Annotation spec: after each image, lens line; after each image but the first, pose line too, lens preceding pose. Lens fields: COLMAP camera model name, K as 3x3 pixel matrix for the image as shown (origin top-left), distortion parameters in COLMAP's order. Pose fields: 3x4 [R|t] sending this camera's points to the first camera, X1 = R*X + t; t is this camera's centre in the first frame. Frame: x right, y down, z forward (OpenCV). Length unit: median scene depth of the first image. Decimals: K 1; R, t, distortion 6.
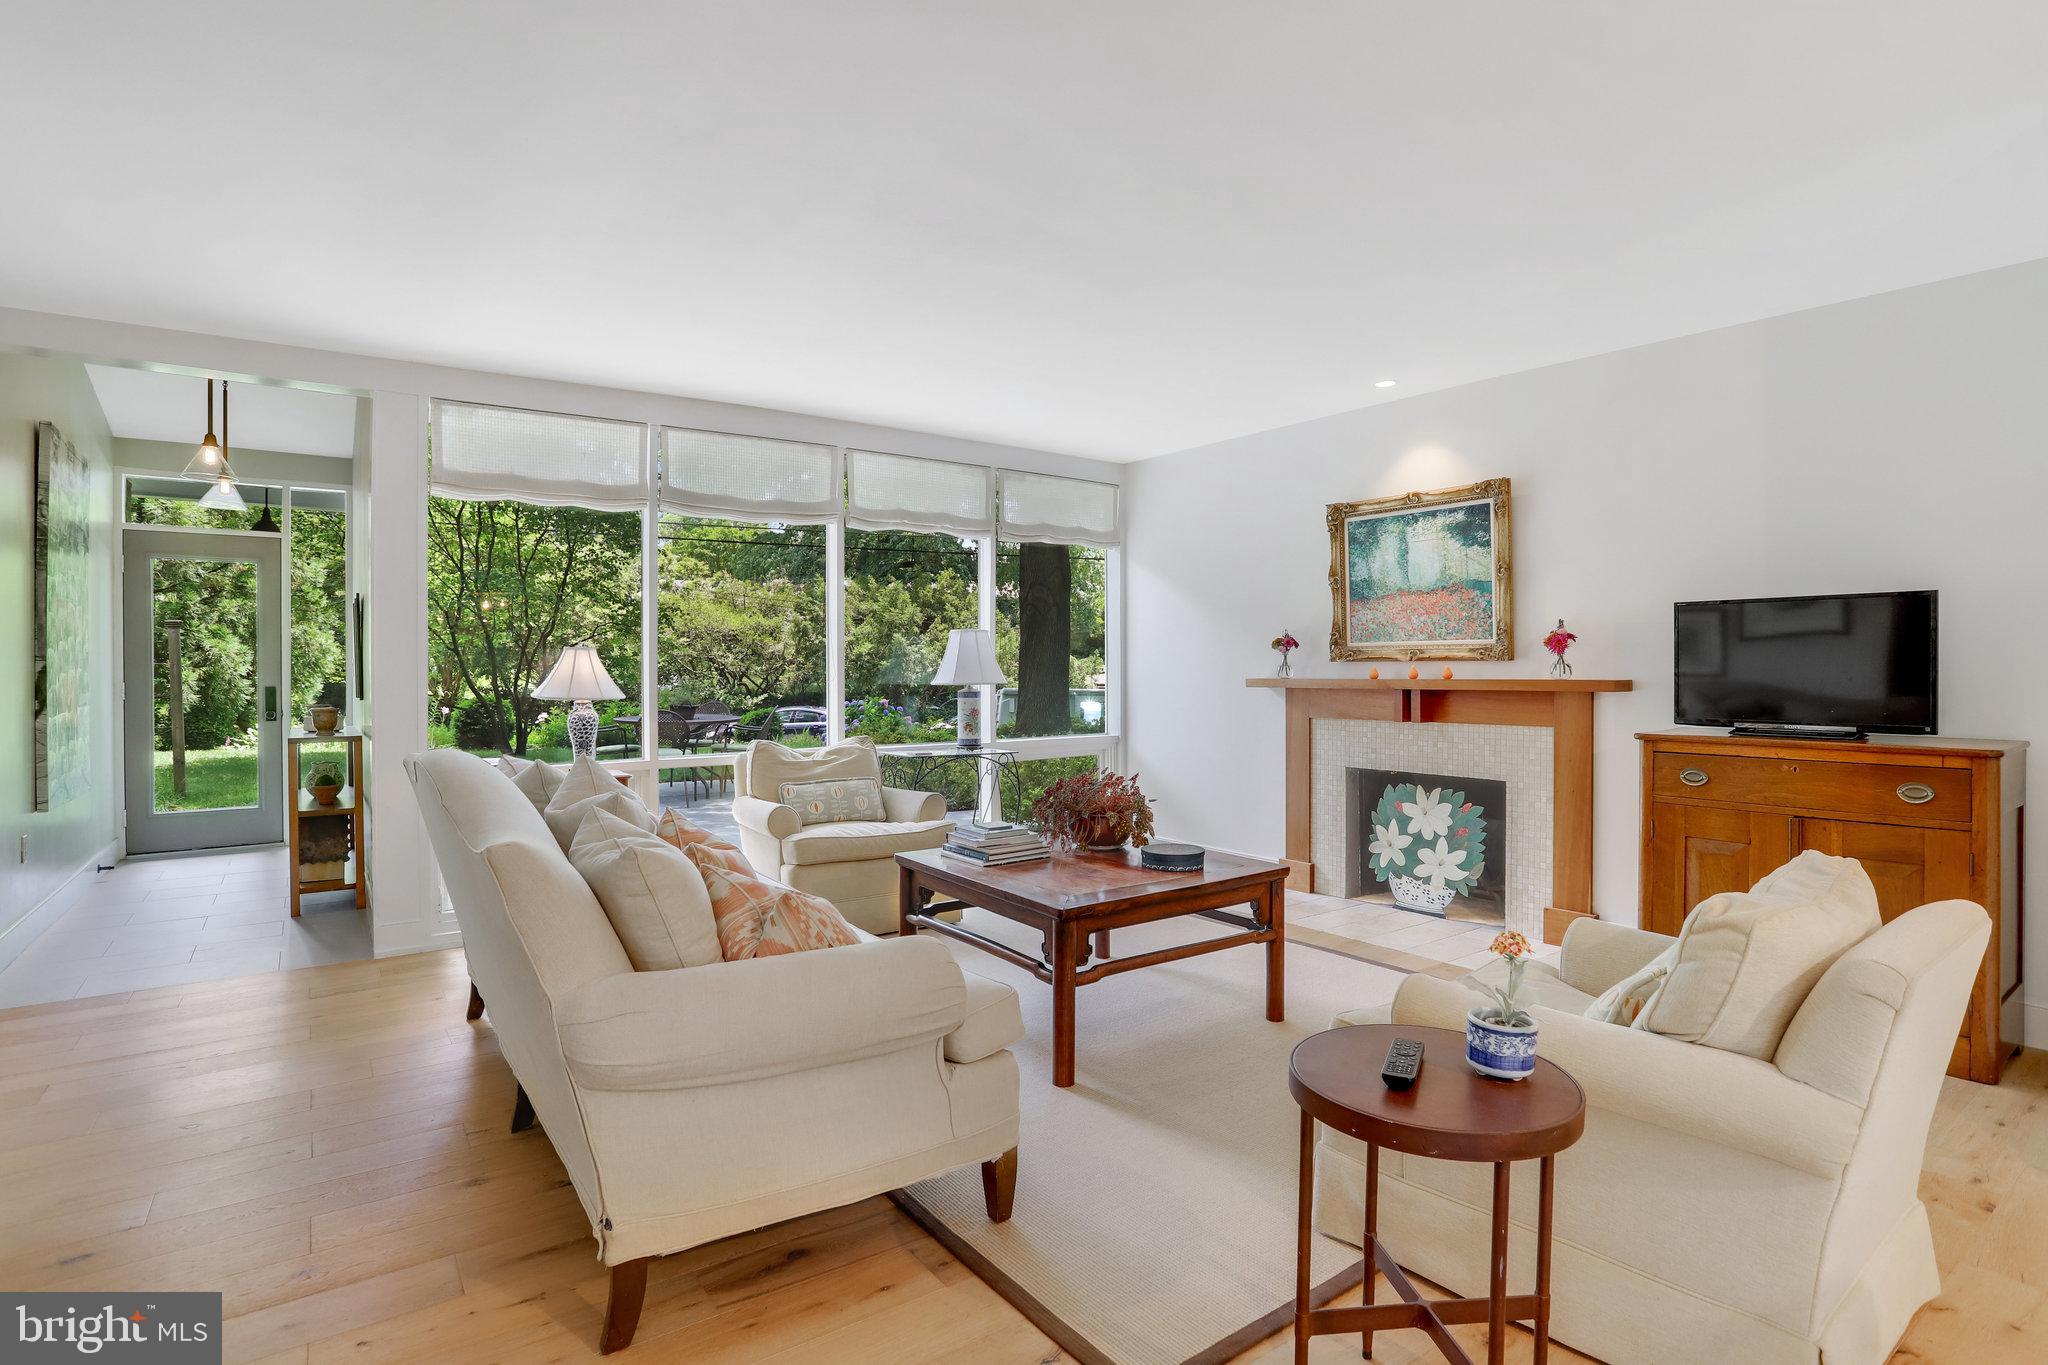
lens RADIAL K [[1023.0, 0, 1048.8], [0, 1023.0, 647.2], [0, 0, 1]] dist [-0.054005, 0.019964]
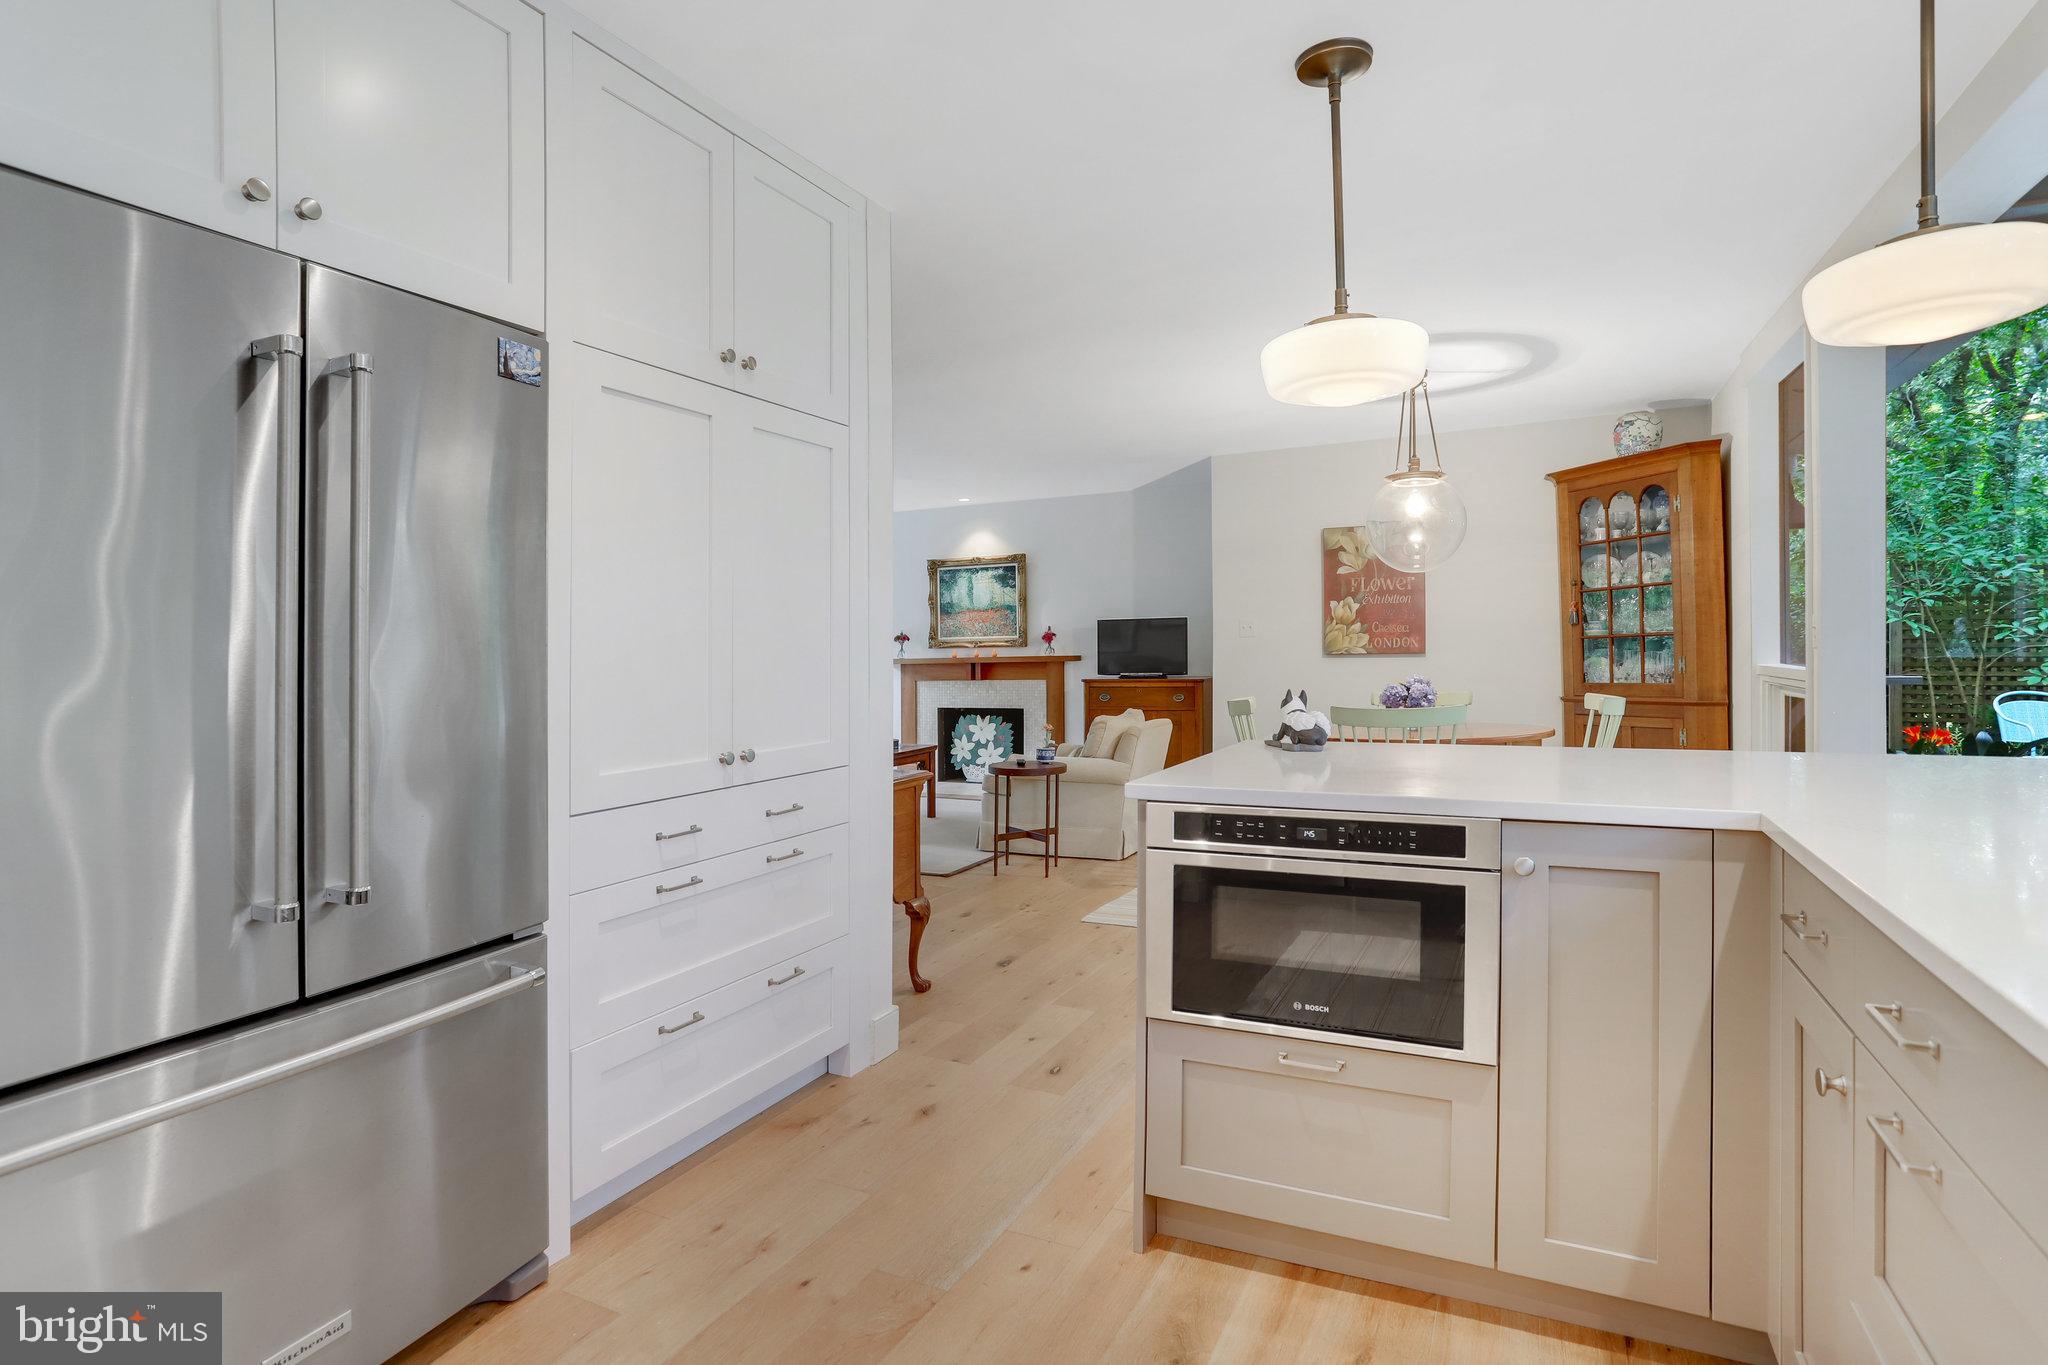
lens RADIAL K [[1023.0, 0, 1038.4], [0, 1023.0, 658.3], [0, 0, 1]] dist [-0.054005, 0.019964]
pose [[0.888273, -0.012657, 0.459141, -0.395740], [0.002201, 0.999726, 0.023300, -0.009989], [-0.459311, -0.019686, 0.888058, -0.707908]]
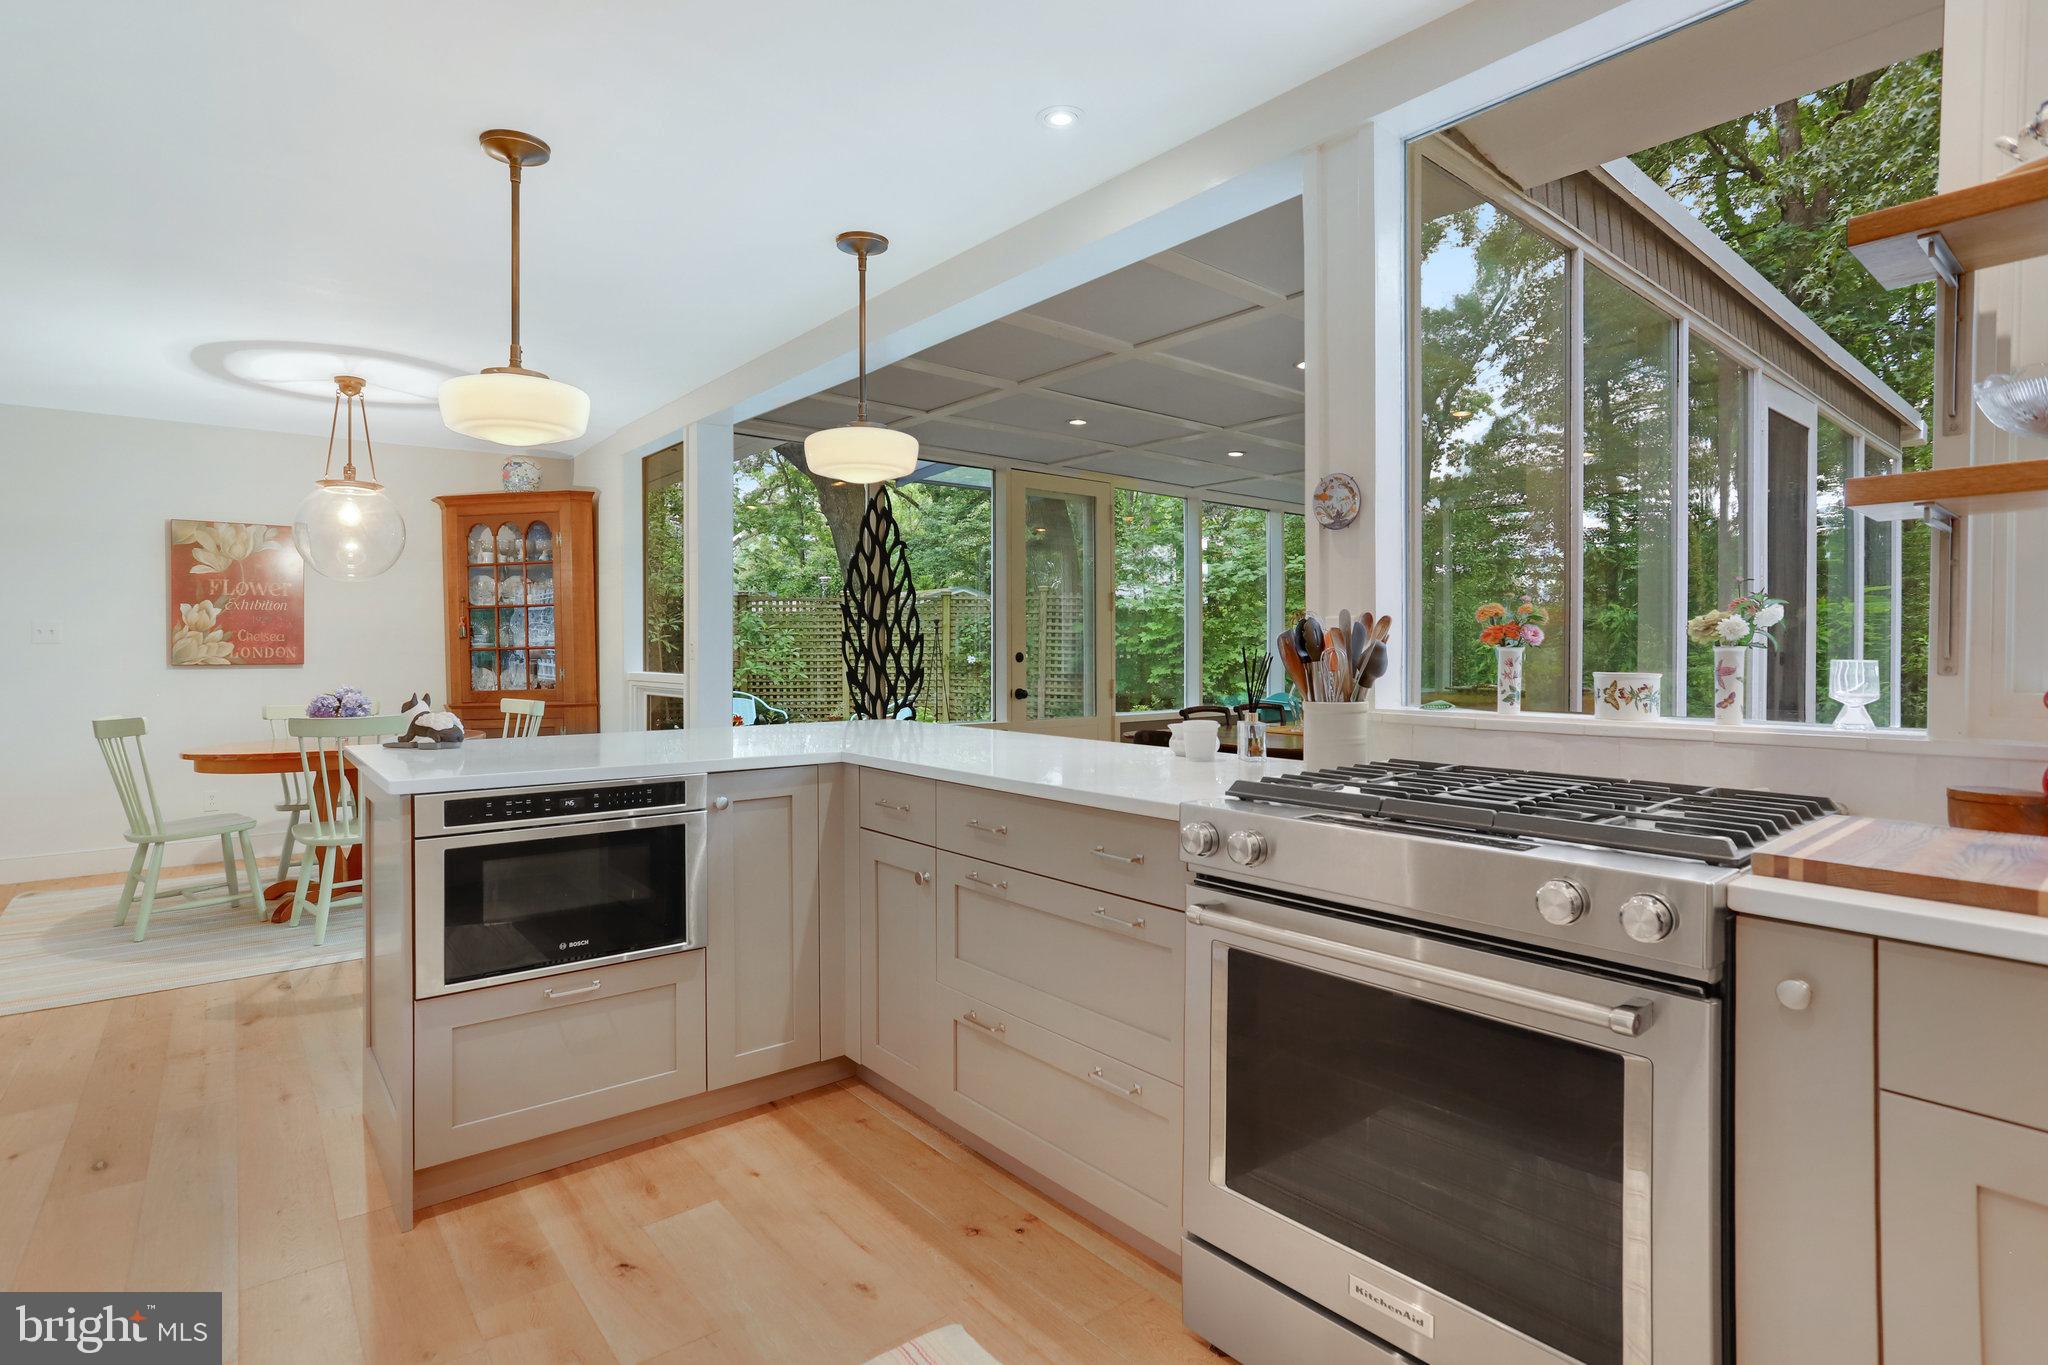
lens RADIAL K [[1023.0, 0, 1001.8], [0, 1023.0, 669.0], [0, 0, 1]] dist [-0.054005, 0.019964]
pose [[-0.026894, -0.010745, 0.999581, -0.606414], [-0.015632, 0.999824, 0.010327, -0.004927], [-0.999516, -0.015348, -0.027057, -0.601436]]
